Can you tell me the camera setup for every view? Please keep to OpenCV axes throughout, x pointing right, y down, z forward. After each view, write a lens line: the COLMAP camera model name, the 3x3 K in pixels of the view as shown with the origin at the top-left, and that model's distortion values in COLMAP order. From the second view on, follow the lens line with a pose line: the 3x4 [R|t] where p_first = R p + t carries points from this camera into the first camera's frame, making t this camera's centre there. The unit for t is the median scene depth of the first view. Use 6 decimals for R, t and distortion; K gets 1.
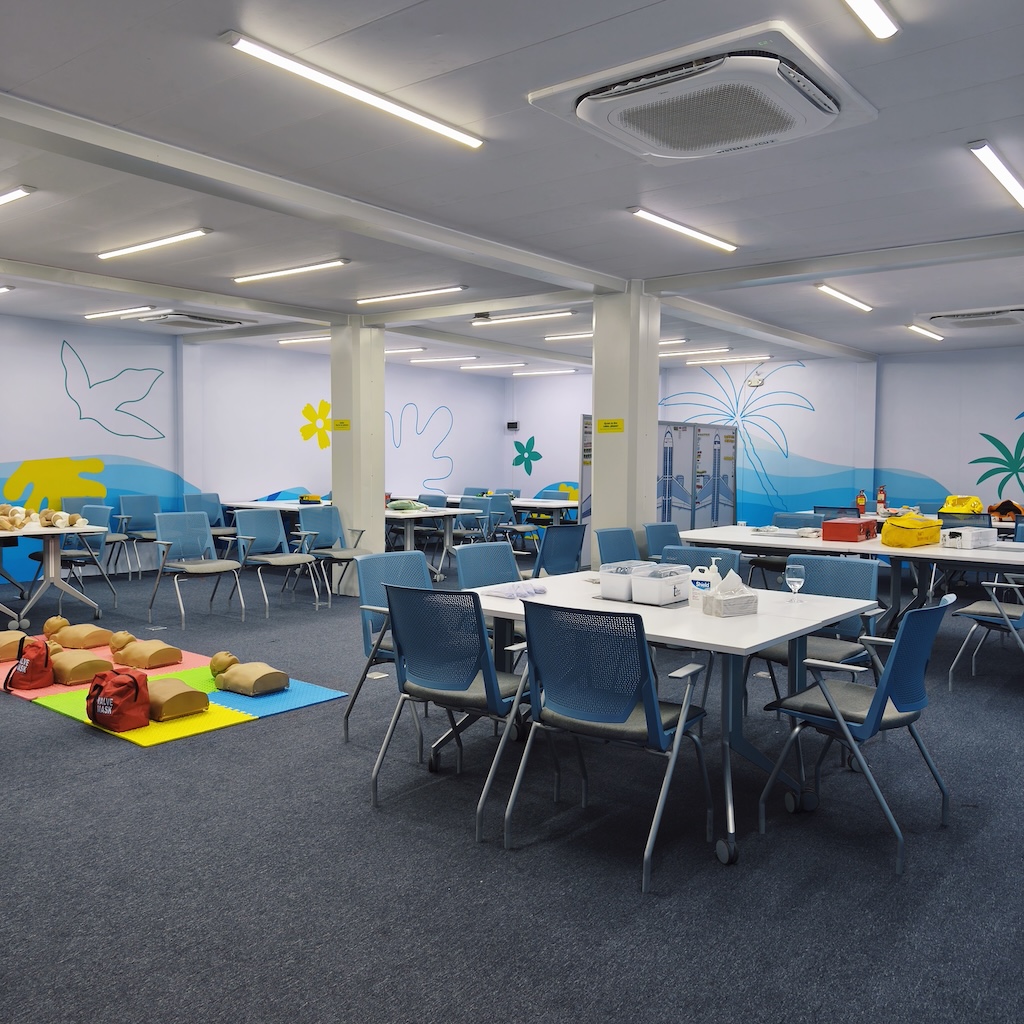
lens RADIAL K [[921.5, 0, 512.0], [0, 921.5, 512.0], [0, 0, 1]] dist [0.000712, -0.003030]
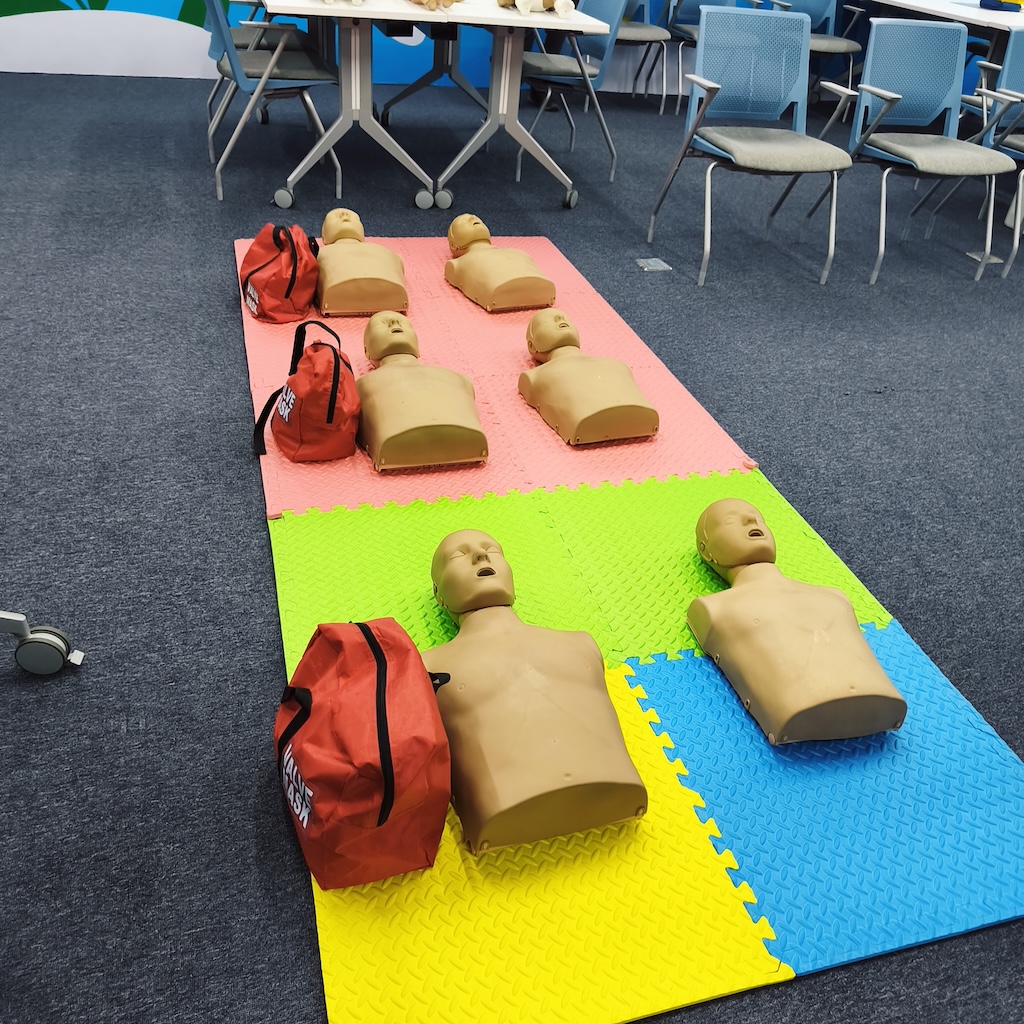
lens RADIAL K [[982.9, 0, 512.0], [0, 982.9, 512.0], [0, 0, 1]] dist [-0.003815, 0.012423]
pose [[0.829482, 0.359608, -0.427365, -0.162088], [-0.116961, 0.860028, 0.496661, -0.014864], [0.546149, -0.361986, 0.755438, 0.475026]]
